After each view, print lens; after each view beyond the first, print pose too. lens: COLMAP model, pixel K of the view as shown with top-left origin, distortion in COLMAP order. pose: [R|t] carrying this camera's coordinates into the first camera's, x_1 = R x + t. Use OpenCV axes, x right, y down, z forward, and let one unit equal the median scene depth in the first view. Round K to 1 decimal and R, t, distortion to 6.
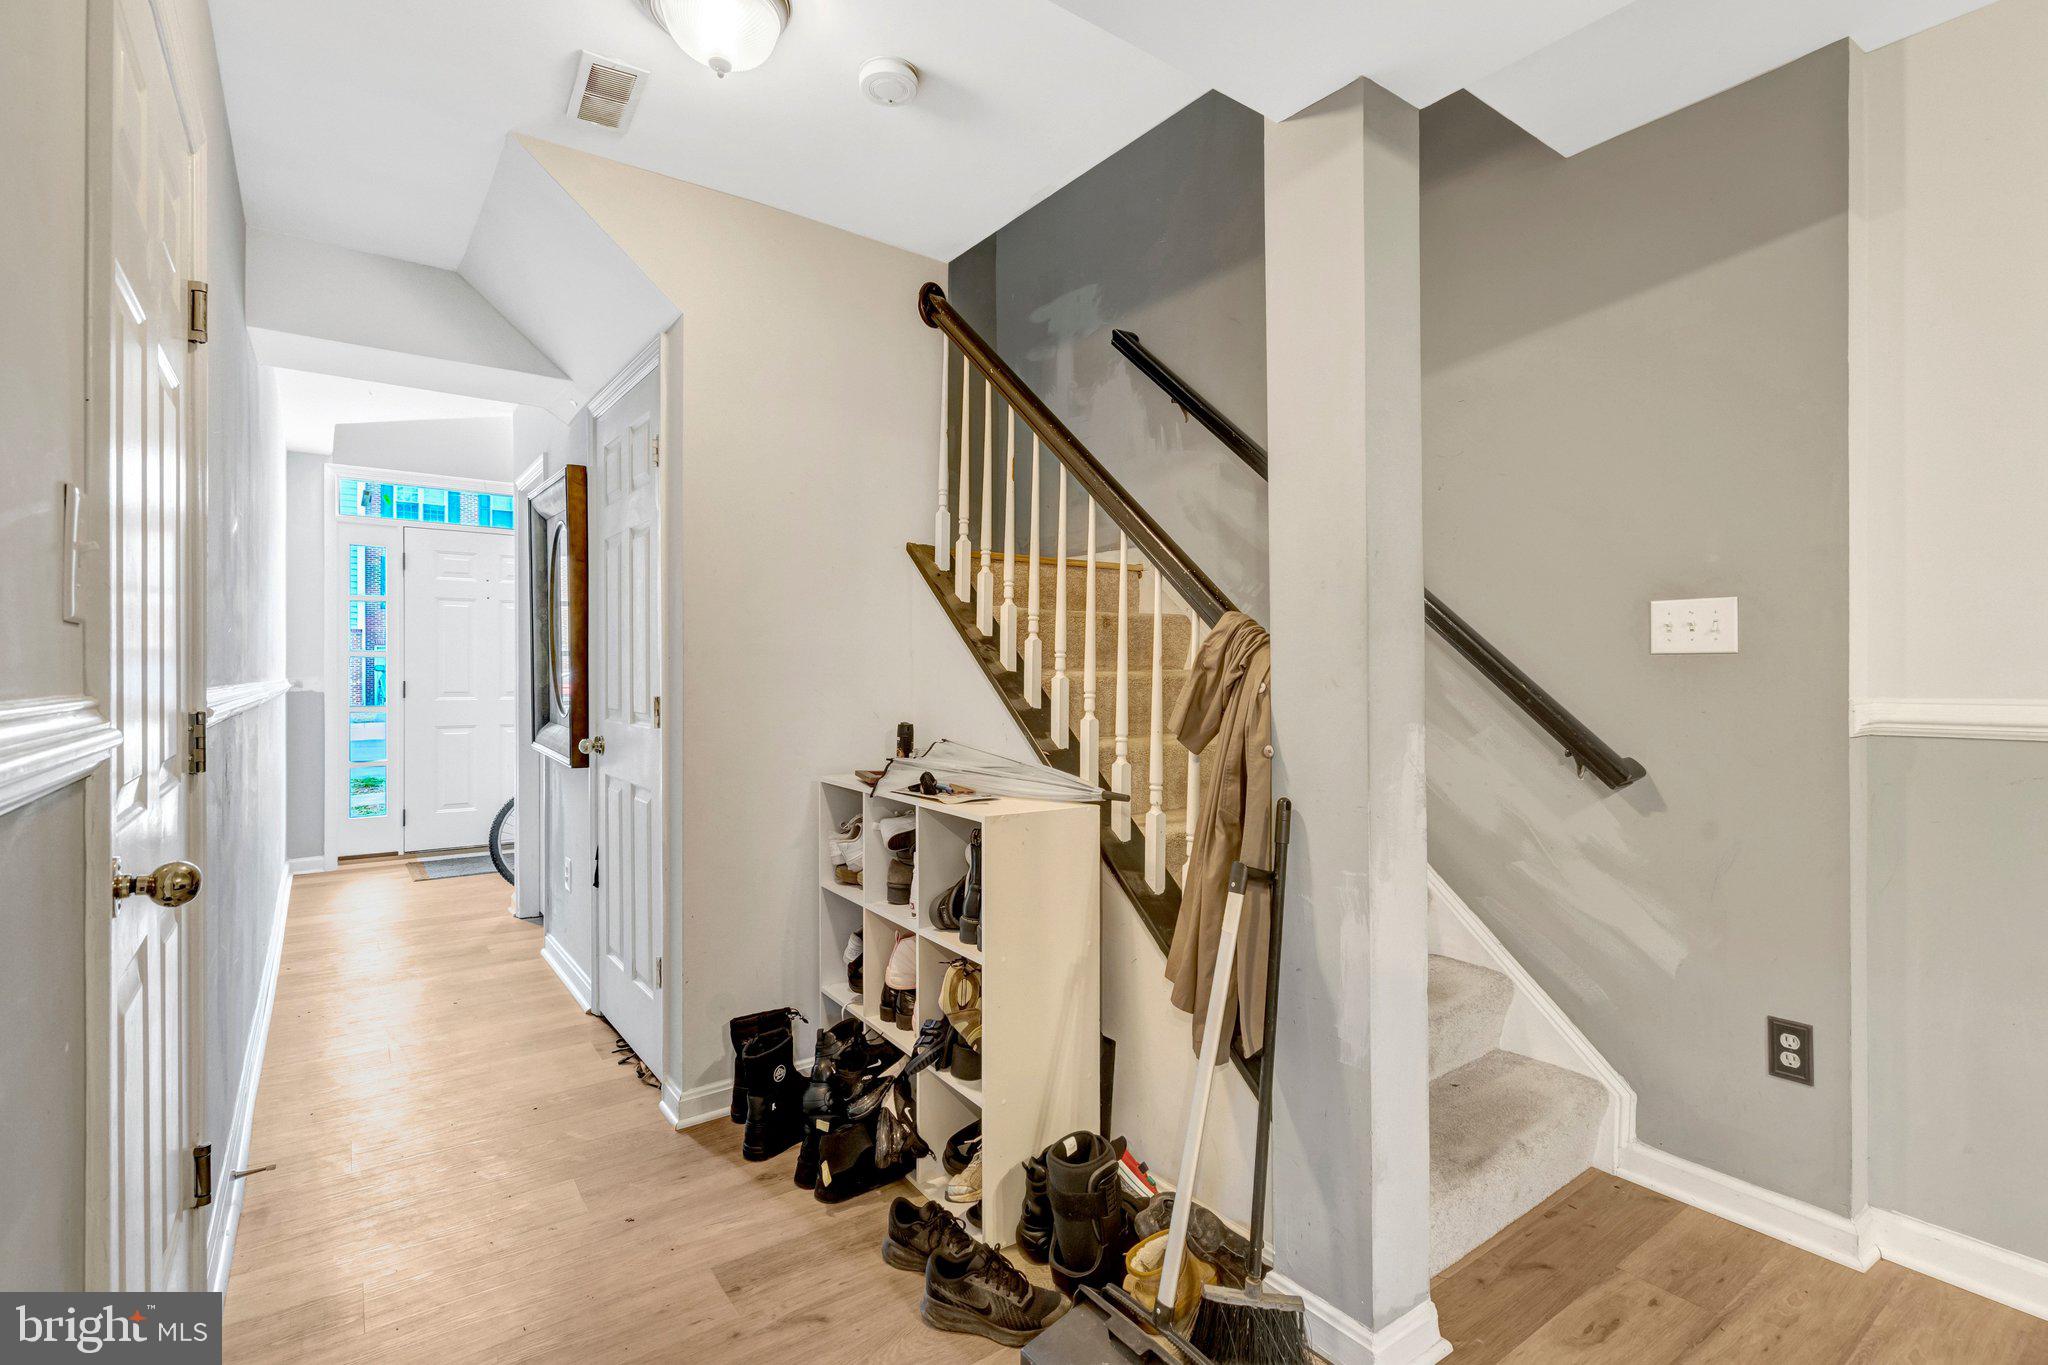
lens RADIAL K [[952.5, 0, 1035.6], [0, 952.5, 666.0], [0, 0, 1]] dist [-0.004231, 0.000560]
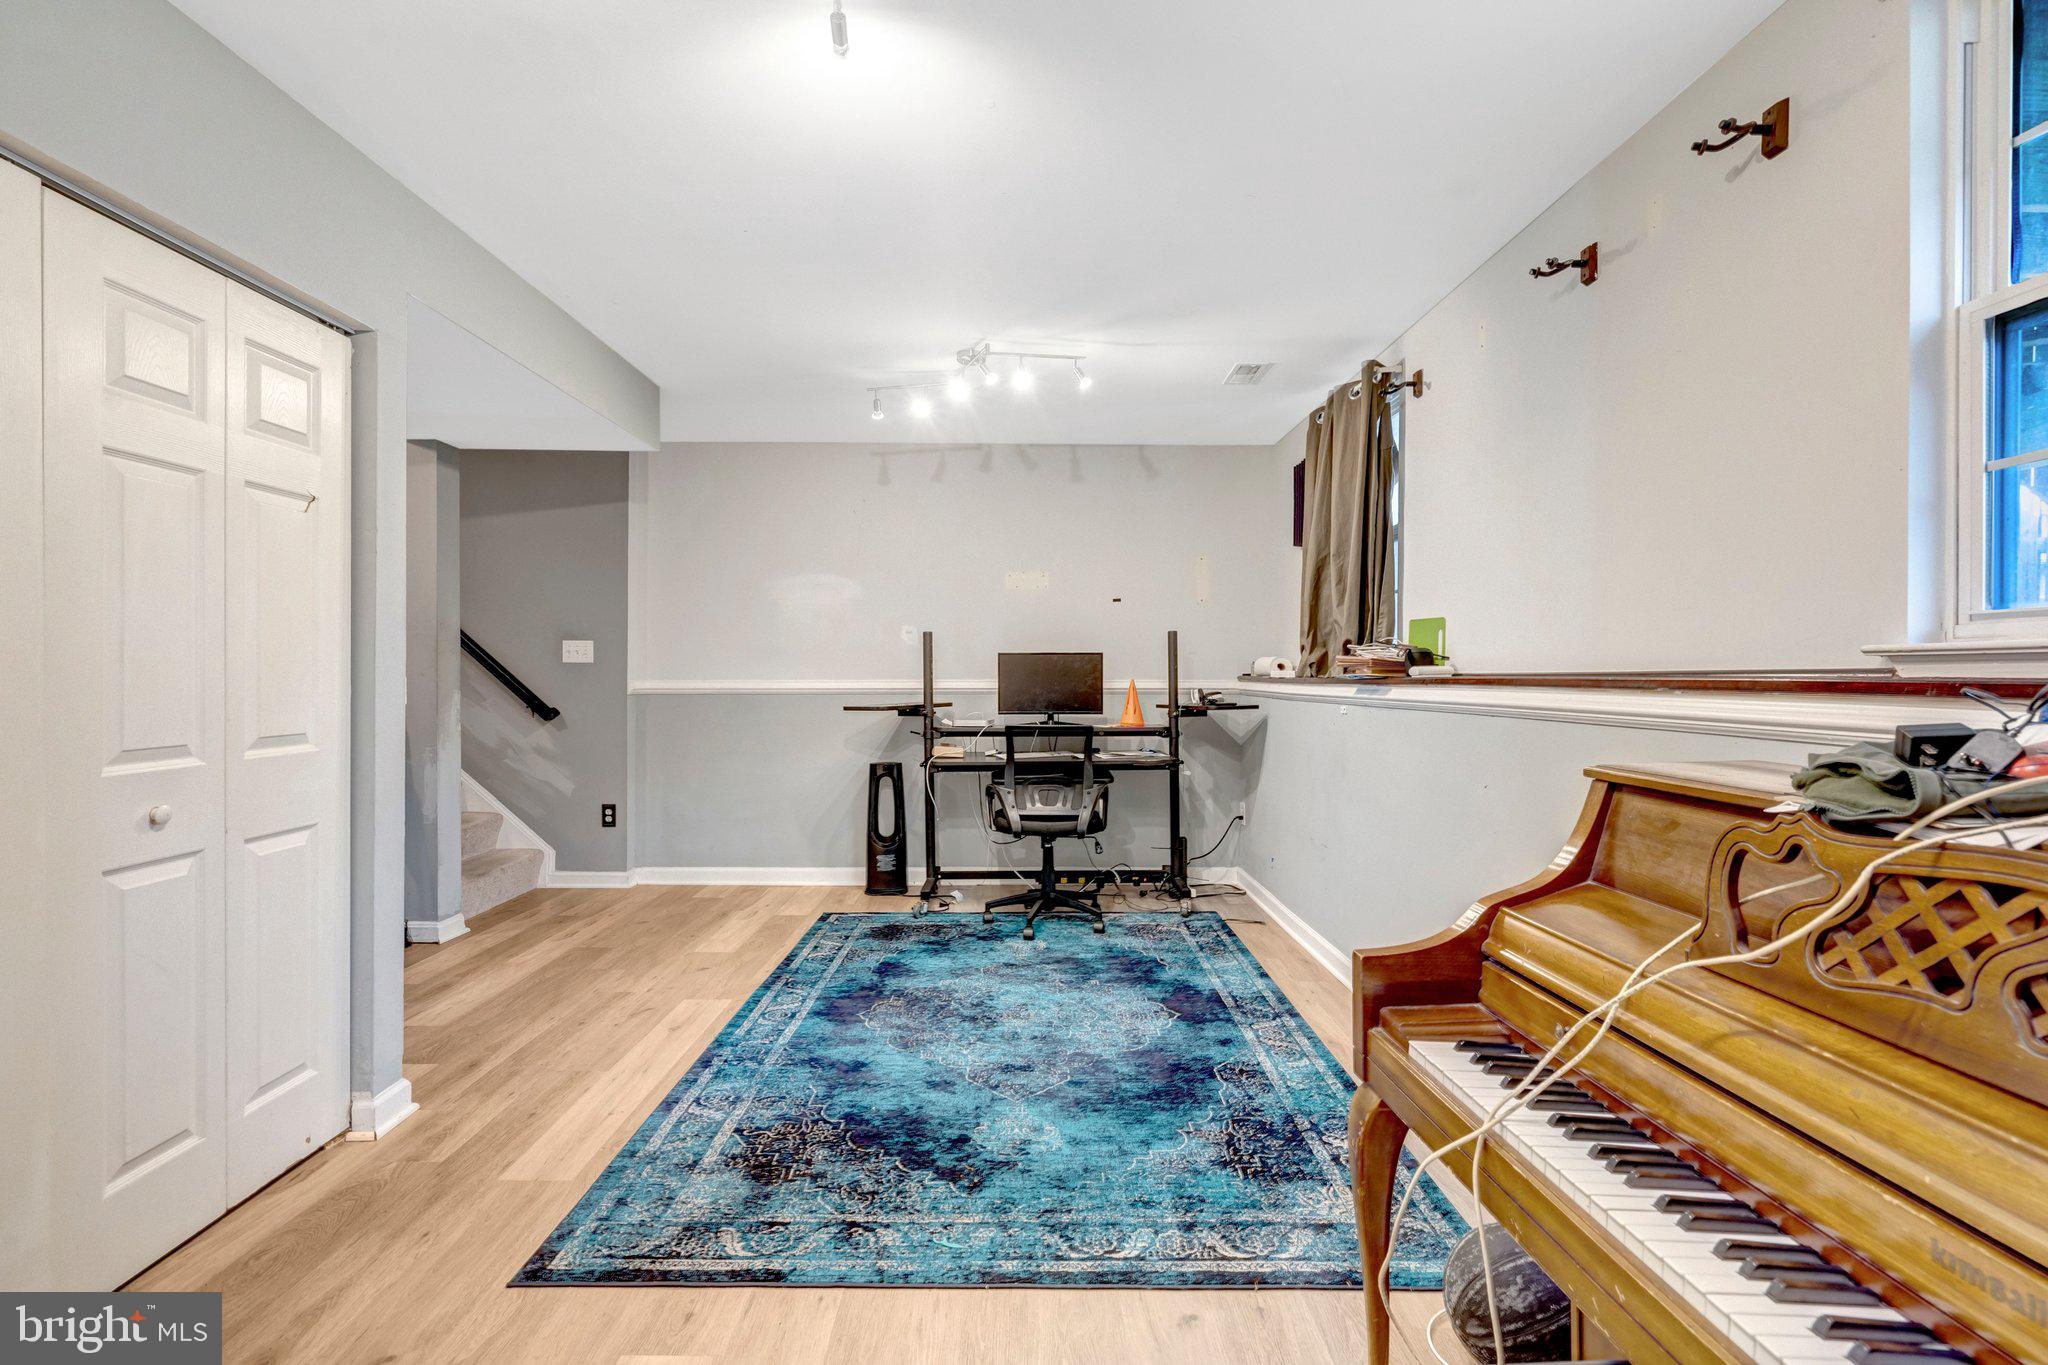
lens RADIAL K [[952.5, 0, 1010.5], [0, 952.5, 670.2], [0, 0, 1]] dist [-0.004231, 0.000560]
pose [[0.607281, 0.007350, 0.794453, -0.602997], [-0.004367, 0.999973, -0.005913, 0.015888], [-0.794475, 0.000121, 0.607297, -1.434940]]
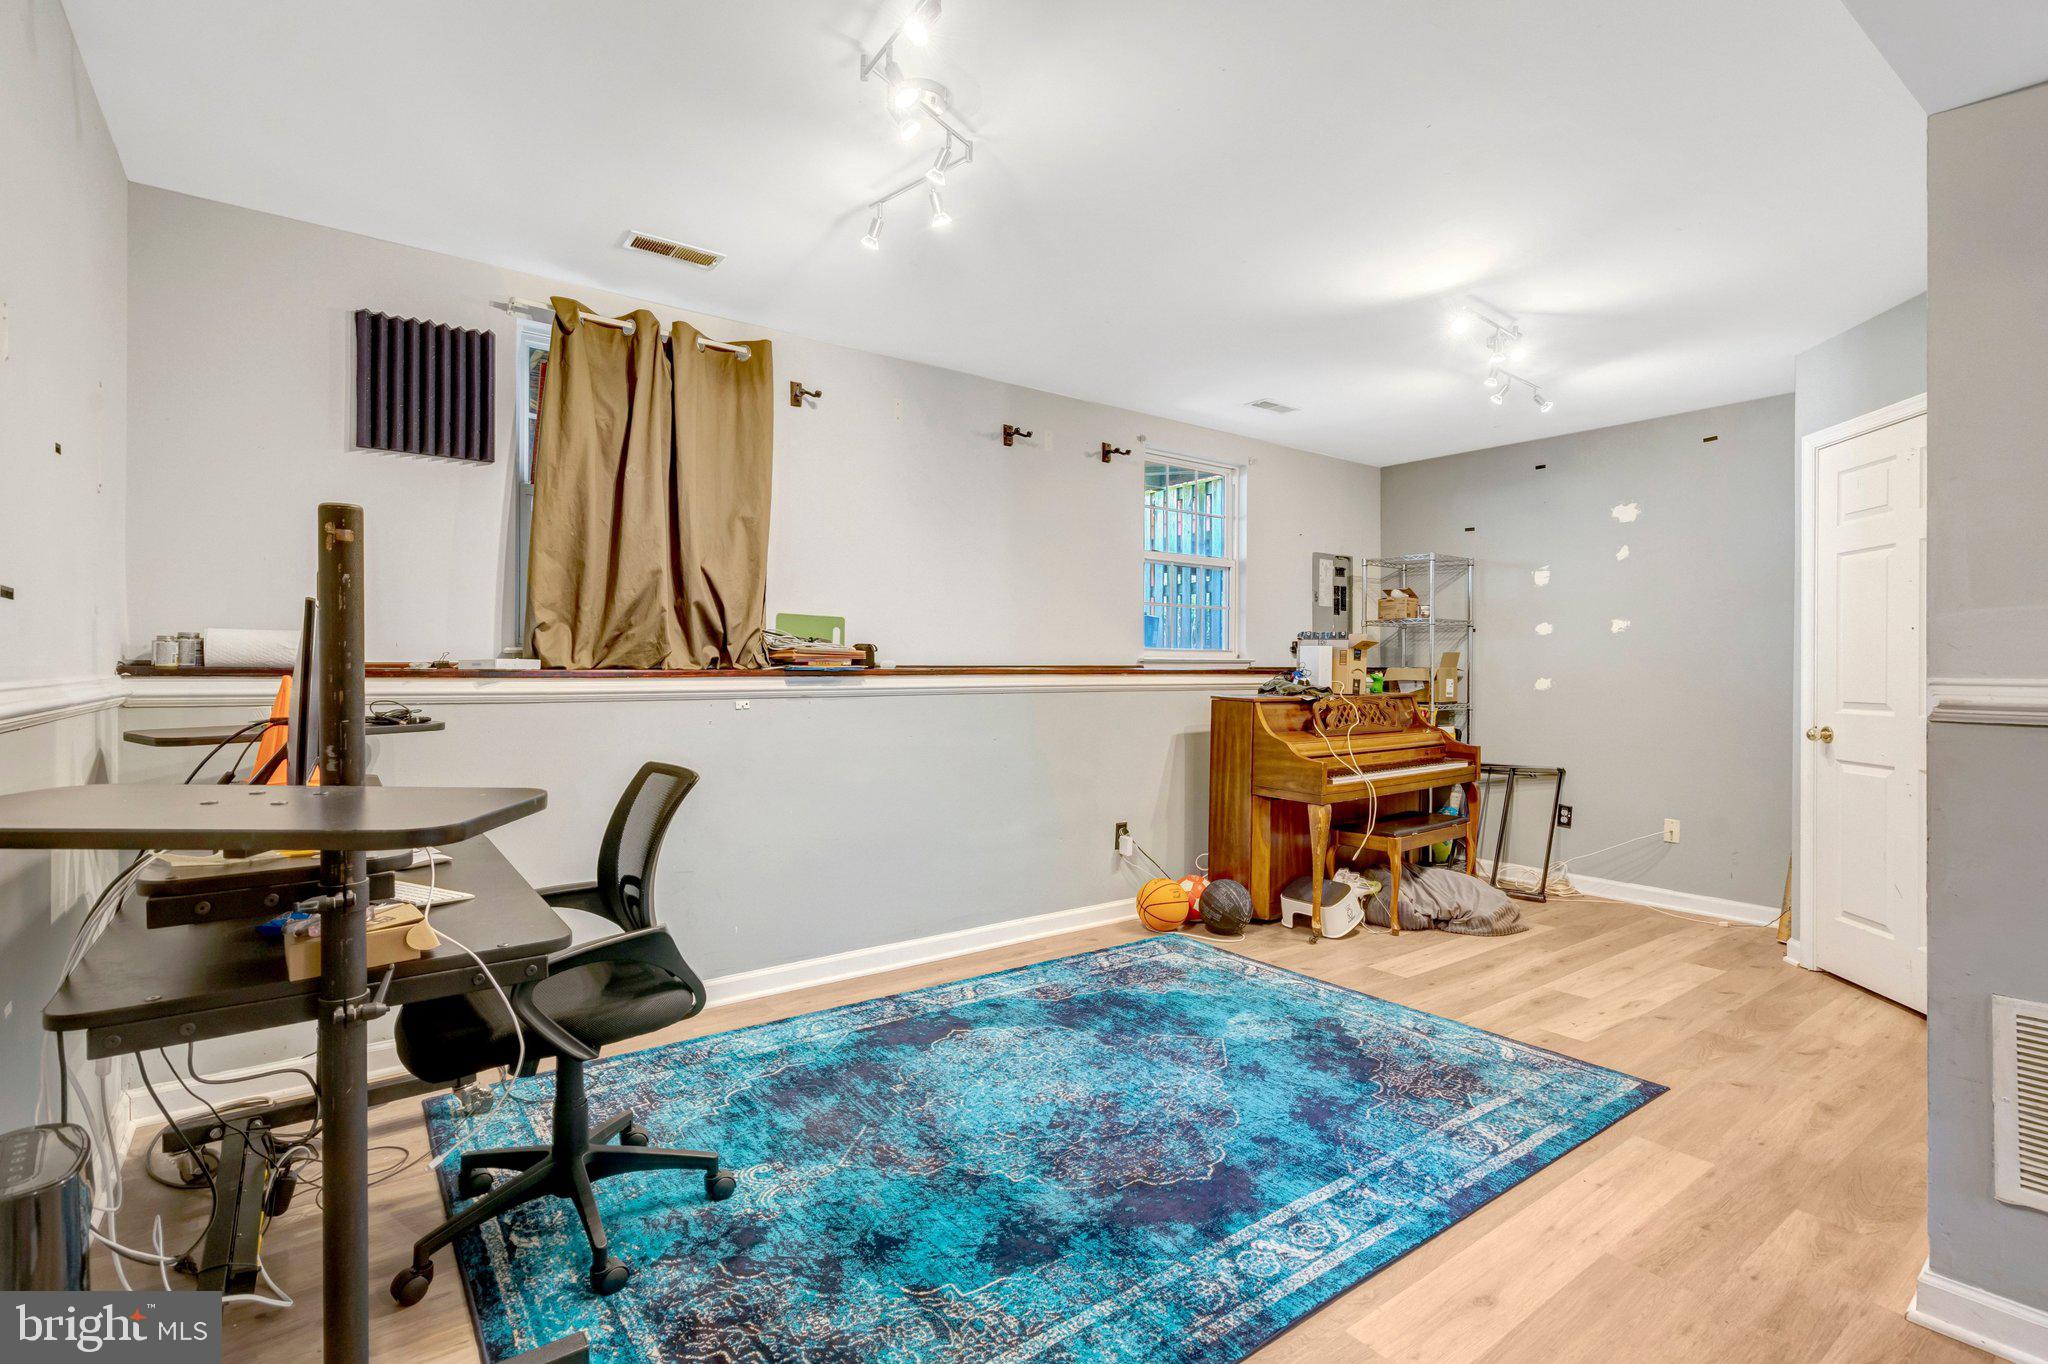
lens RADIAL K [[952.5, 0, 1054.5], [0, 952.5, 678.5], [0, 0, 1]] dist [-0.004231, 0.000560]
pose [[-0.999812, -0.000843, -0.019374, 0.725376], [-0.001023, 0.999957, 0.009264, 0.017409], [0.019366, 0.009282, -0.999769, 0.820607]]
